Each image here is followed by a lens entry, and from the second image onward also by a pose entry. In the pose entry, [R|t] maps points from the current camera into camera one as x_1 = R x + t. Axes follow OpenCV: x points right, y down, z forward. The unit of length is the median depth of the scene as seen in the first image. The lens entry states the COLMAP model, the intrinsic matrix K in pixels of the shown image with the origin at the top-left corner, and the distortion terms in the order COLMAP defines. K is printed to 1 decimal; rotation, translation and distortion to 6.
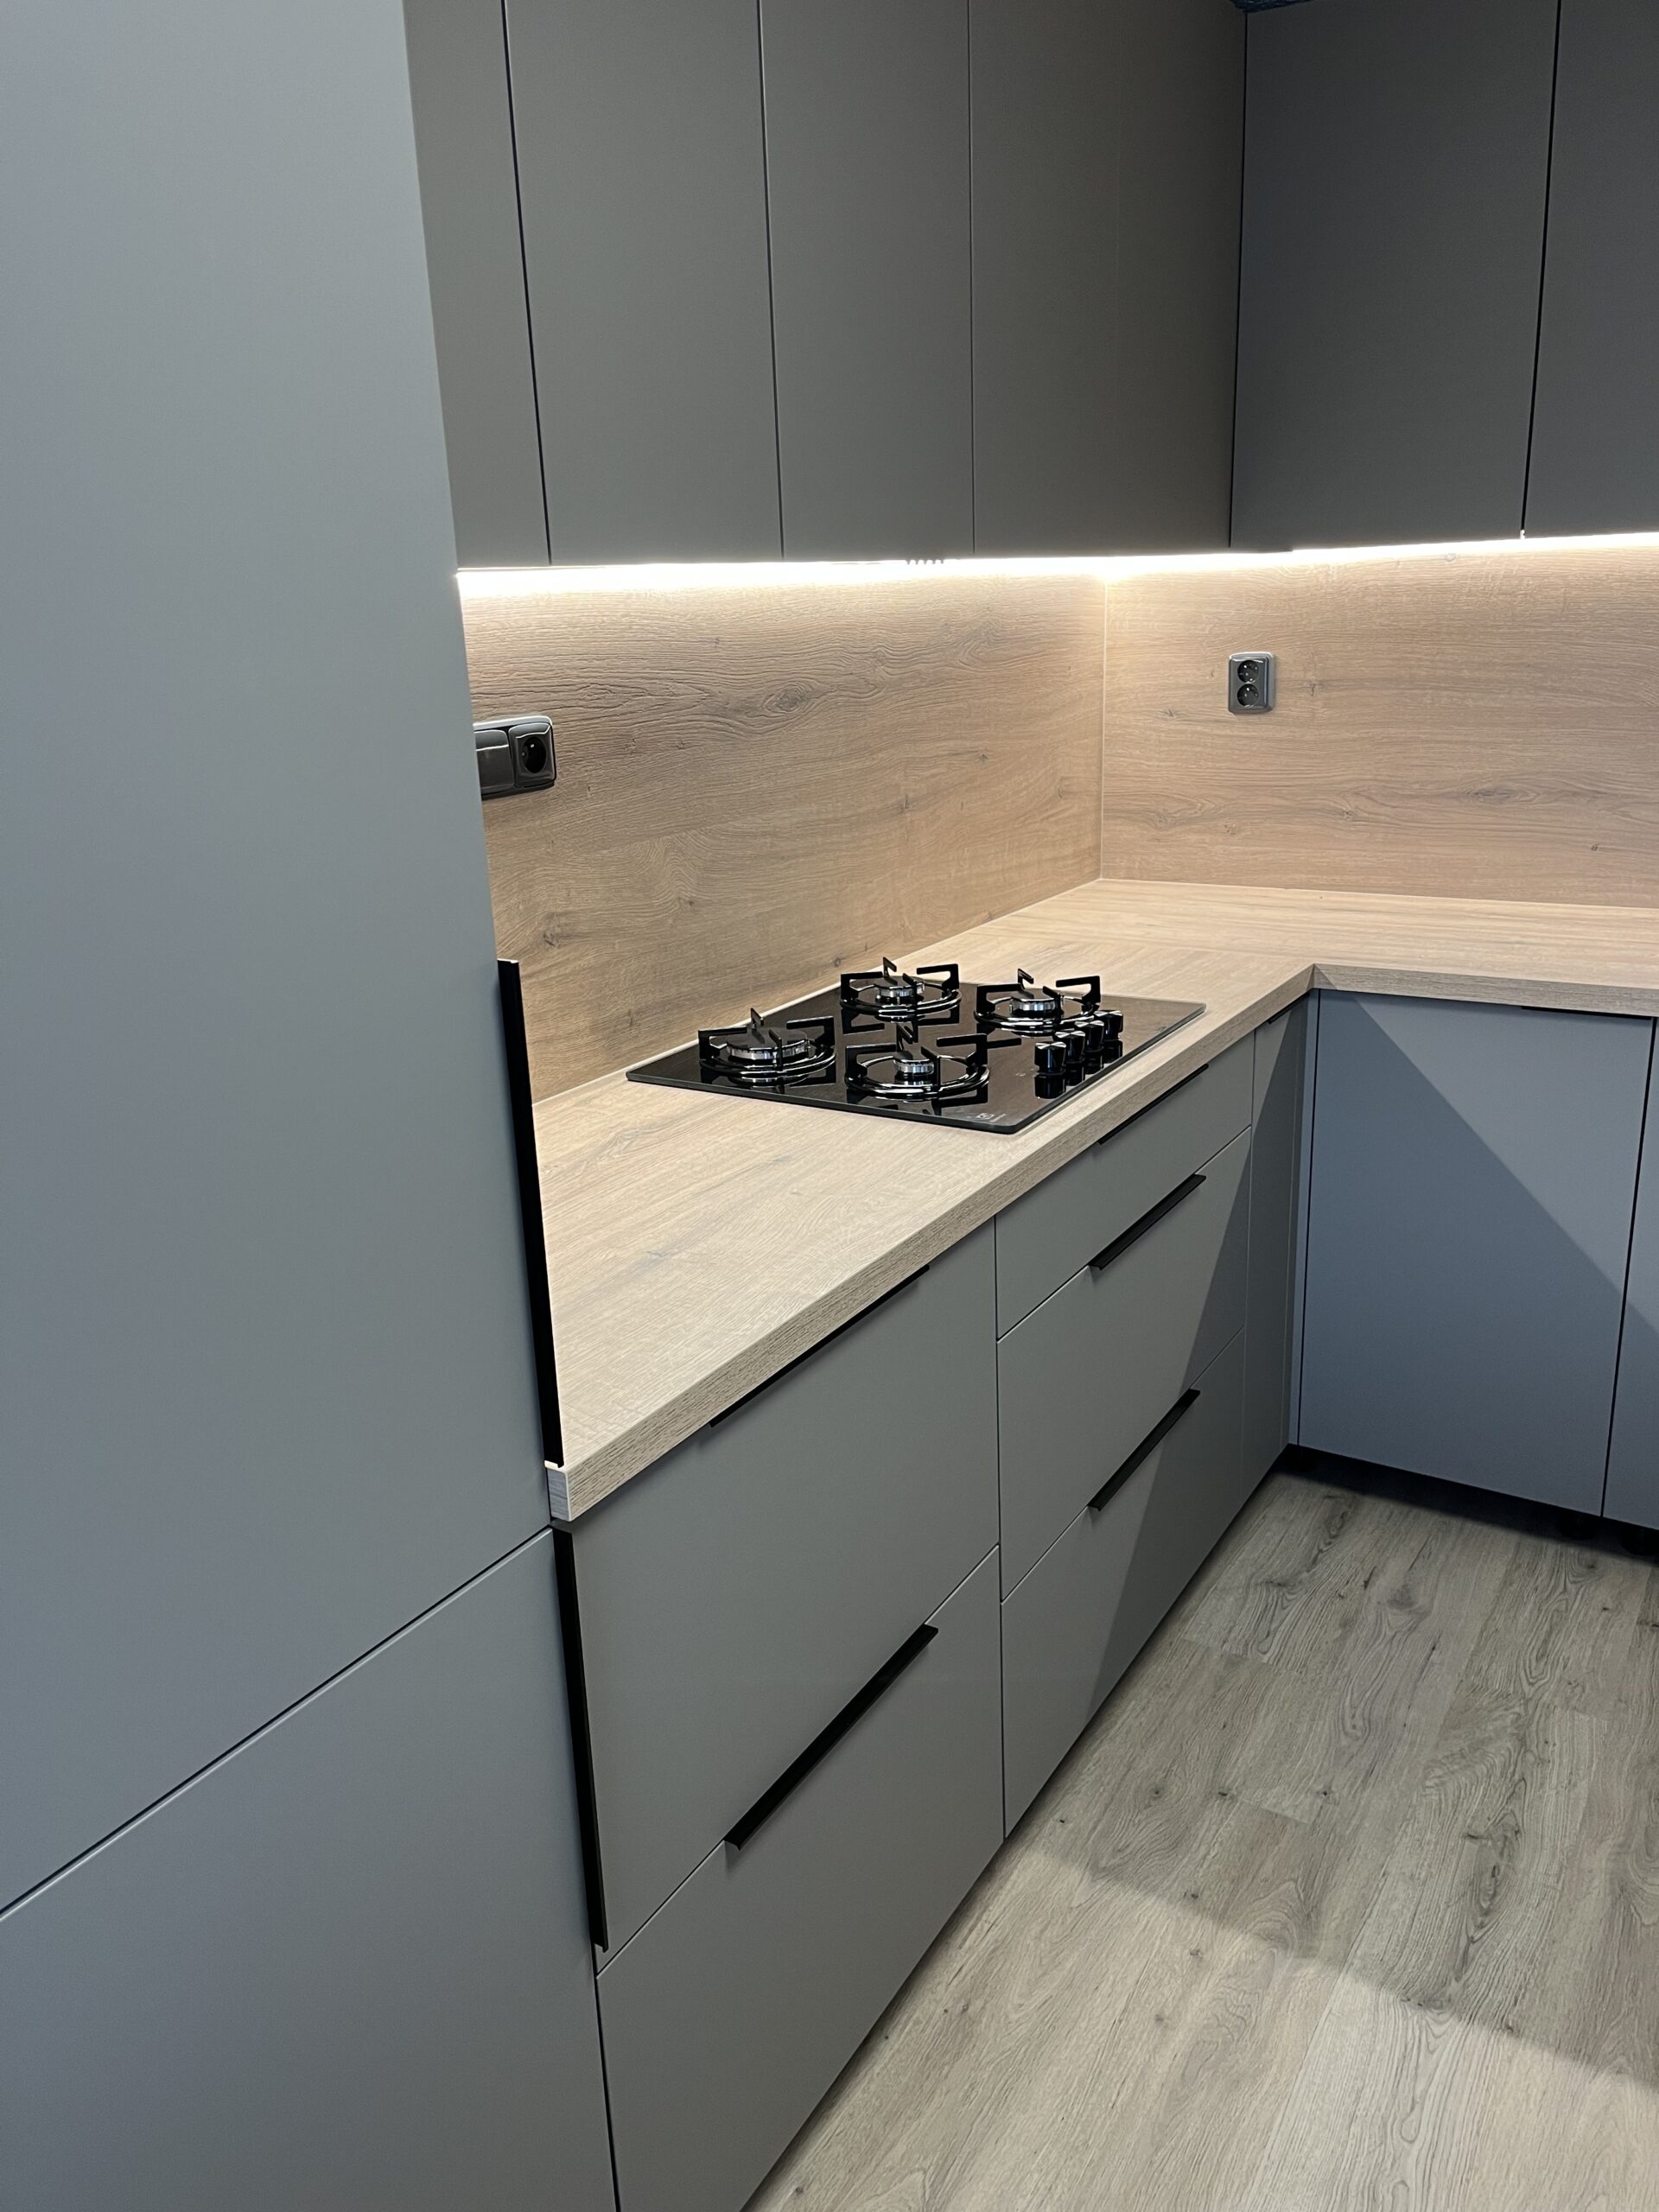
lens RADIAL K [[1672.2, 0, 823.3], [0, 1672.2, 1122.0], [0, 0, 1]] dist [0.070442, -0.095403]
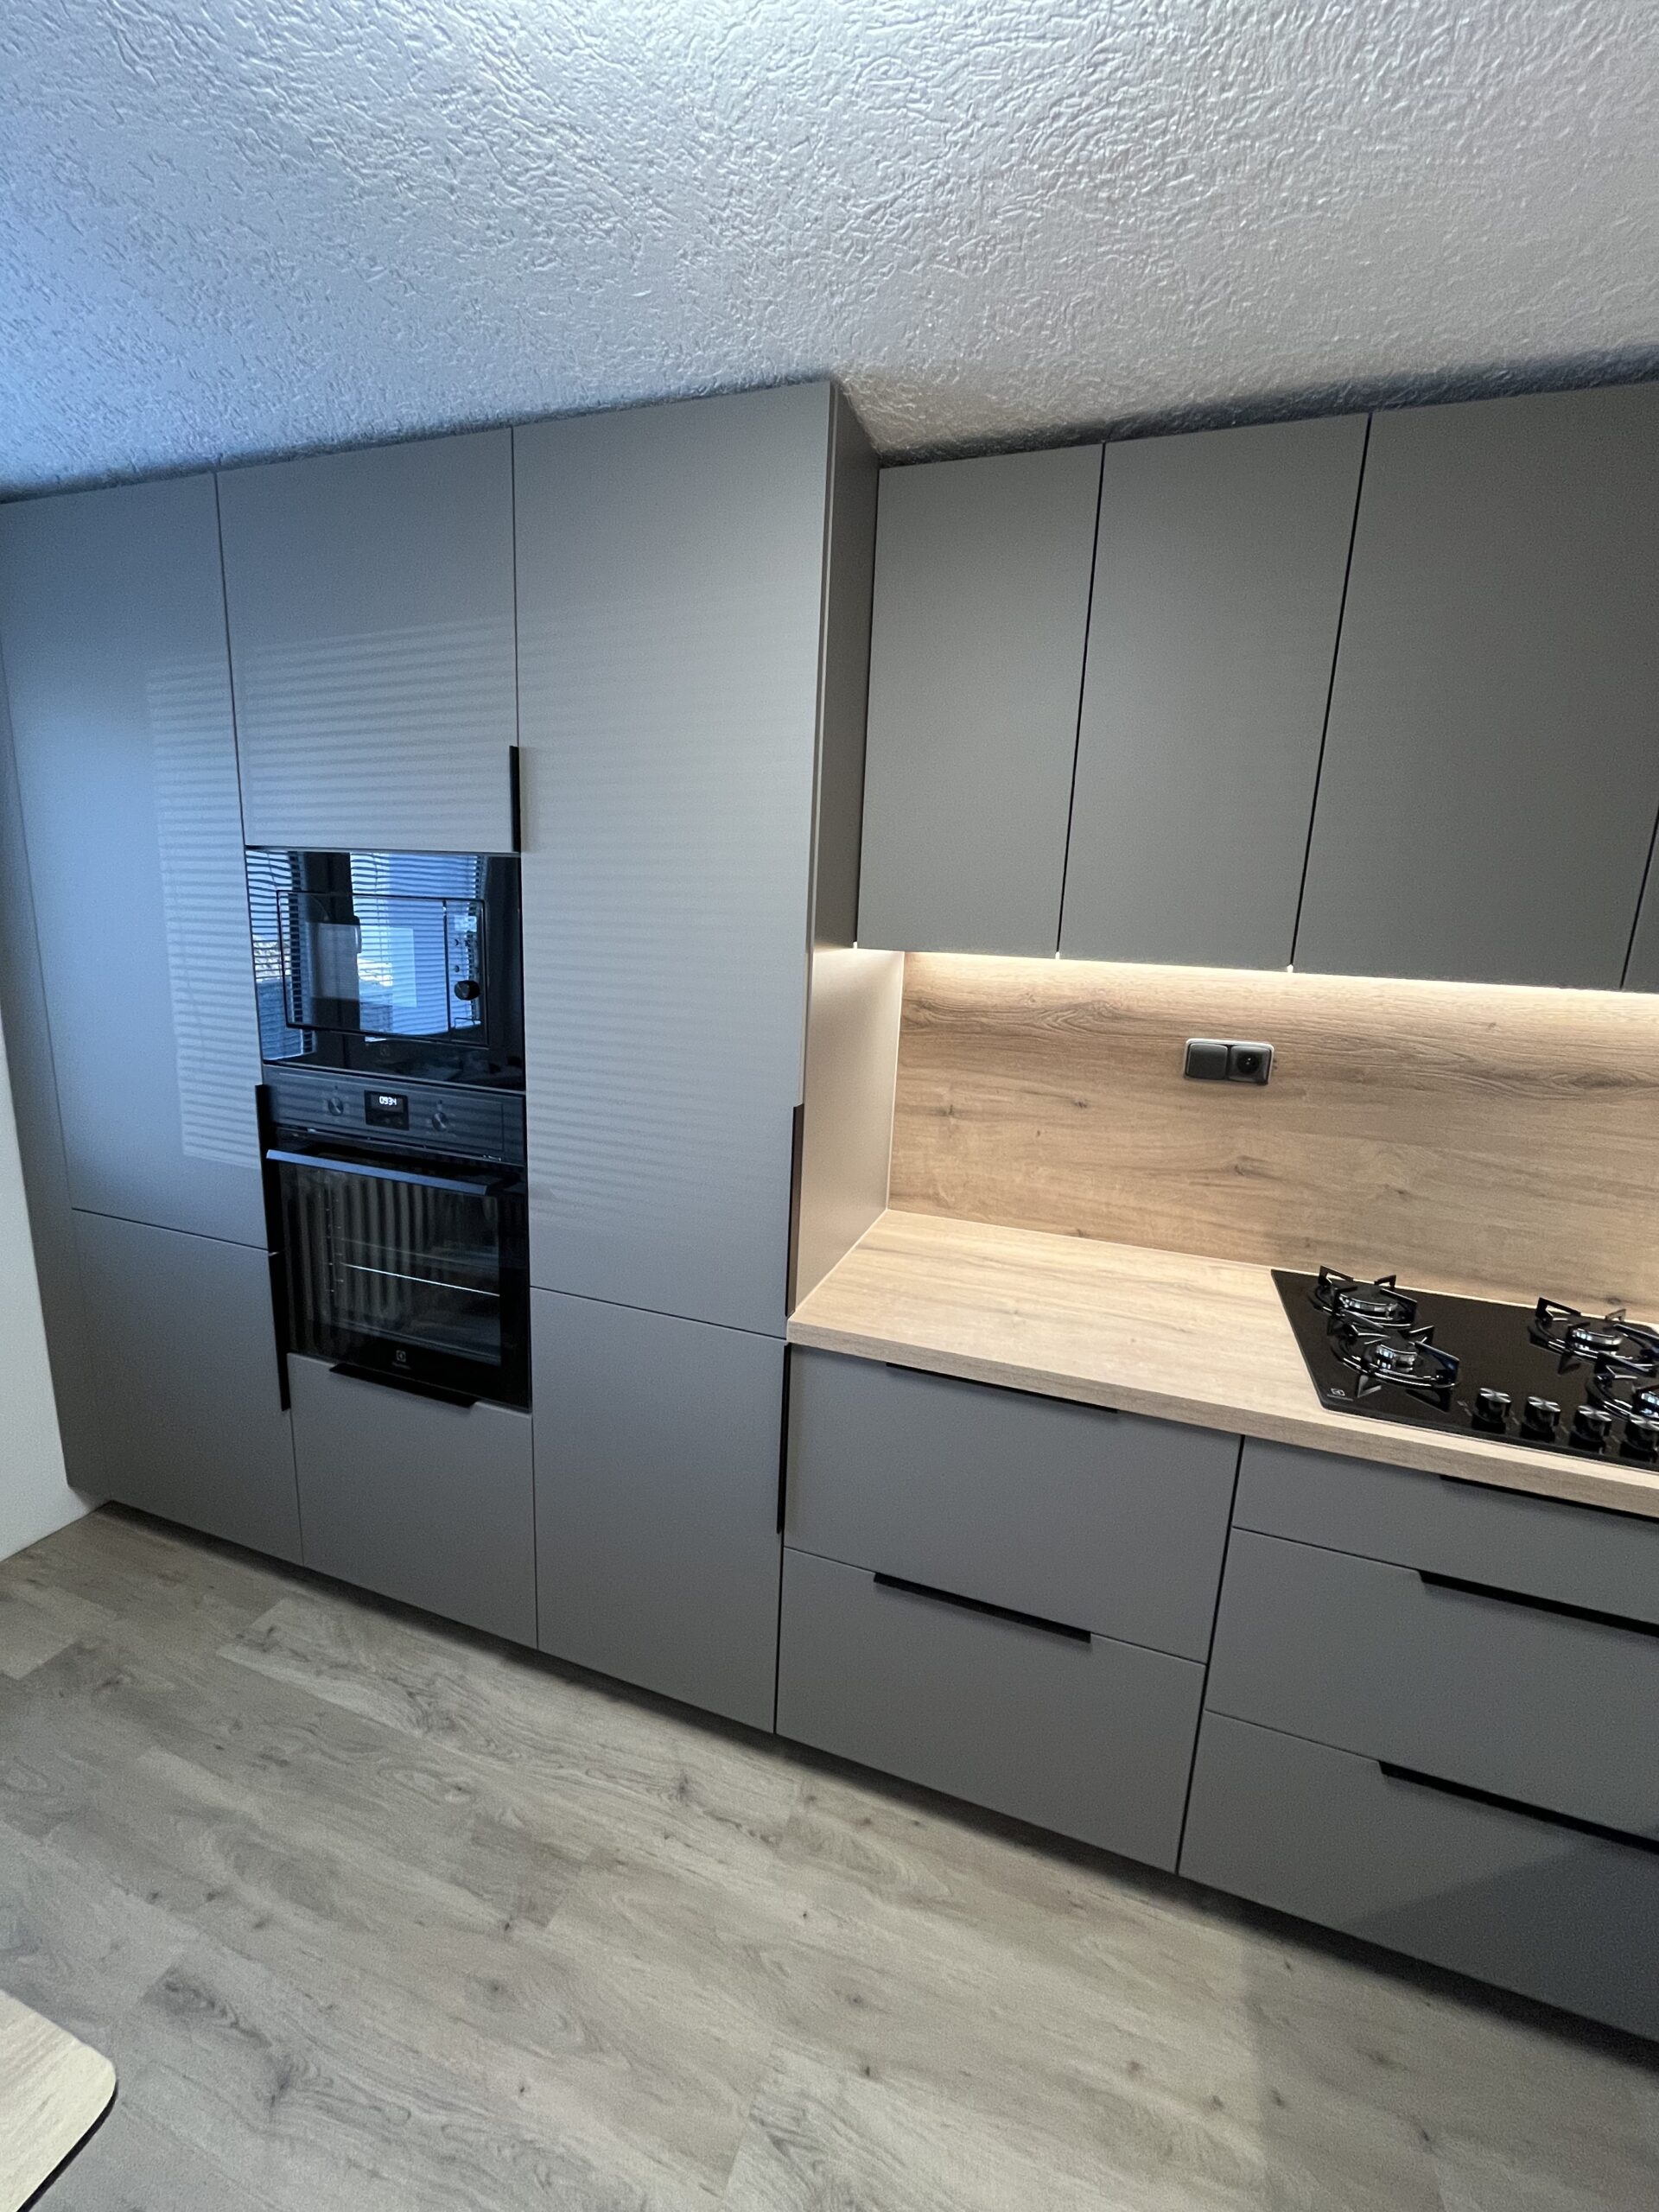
lens RADIAL K [[890.3, 0, 829.9], [0, 890.3, 1092.0], [0, 0, 1]] dist [-0.005933, 0.000274]
pose [[0.224452, 0.242009, -0.943956, 0.512850], [-0.342586, 0.926435, 0.156058, -0.163266], [0.912281, 0.288358, 0.290849, 0.311473]]
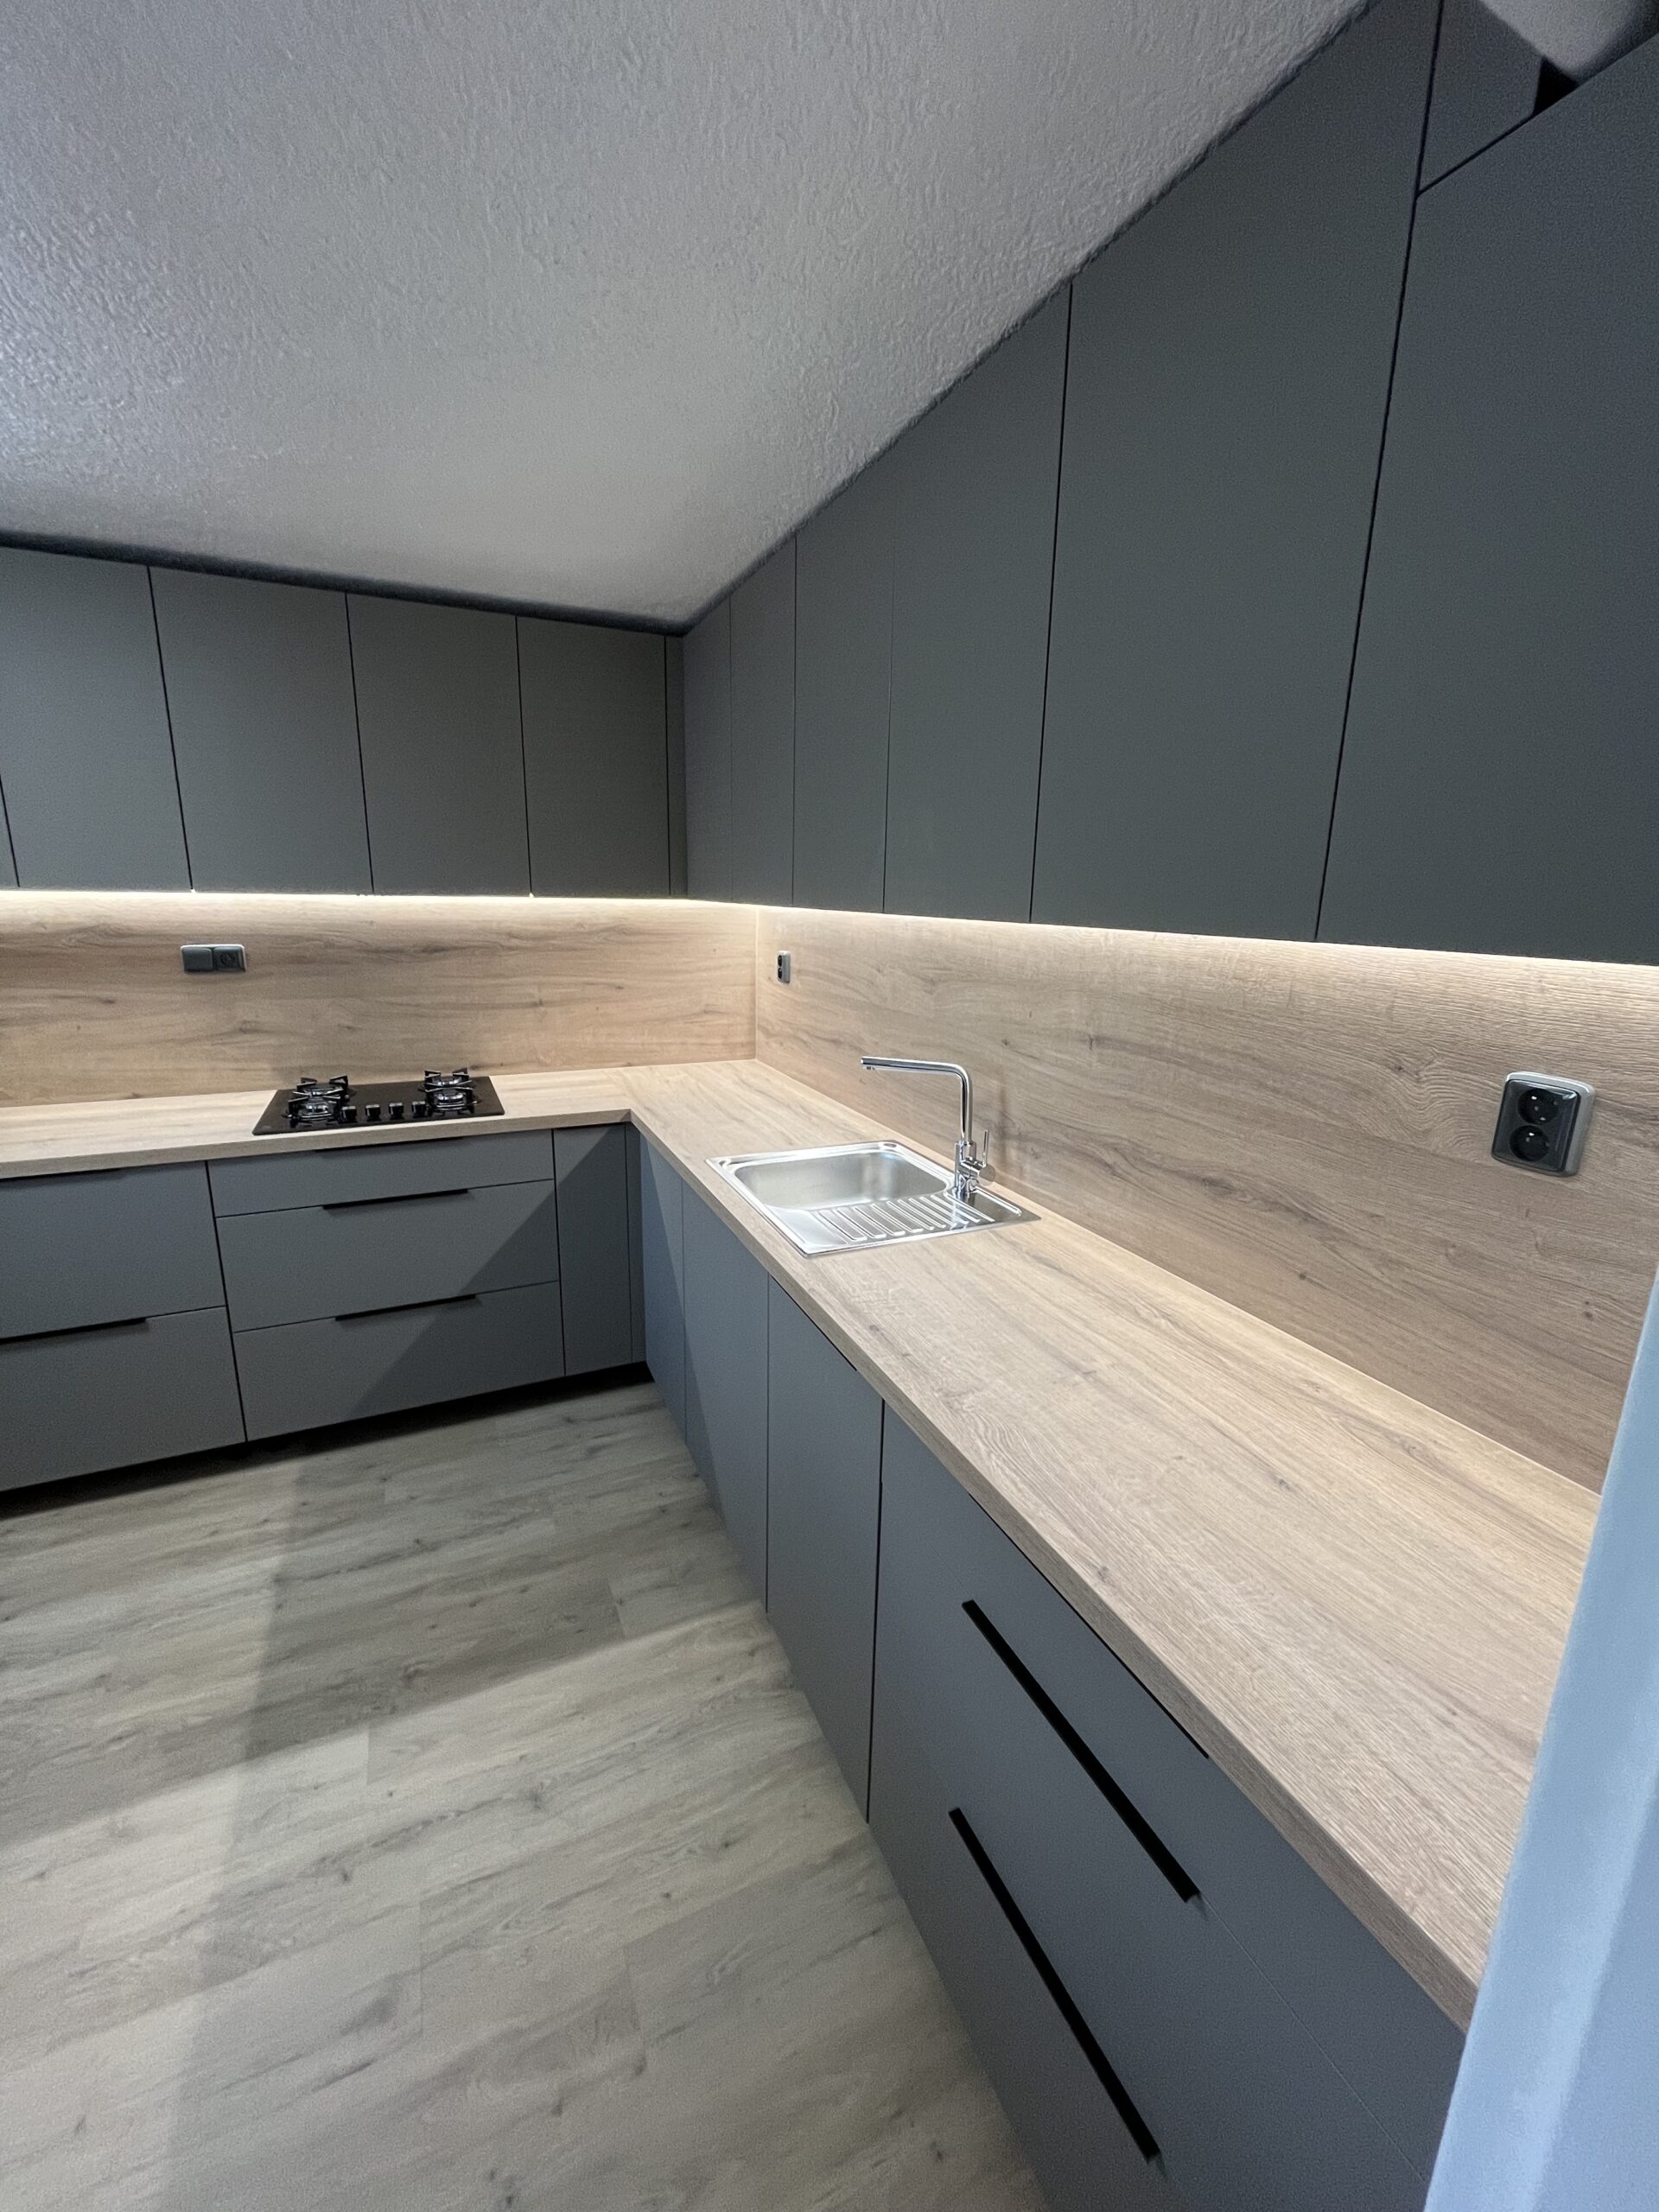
lens RADIAL K [[890.3, 0, 829.9], [0, 890.3, 1092.0], [0, 0, 1]] dist [-0.005933, 0.000274]
pose [[0.837120, 0.175295, -0.518172, 1.178224], [-0.214548, 0.976578, -0.016236, -0.169527], [0.503189, 0.124764, 0.855123, 0.276453]]
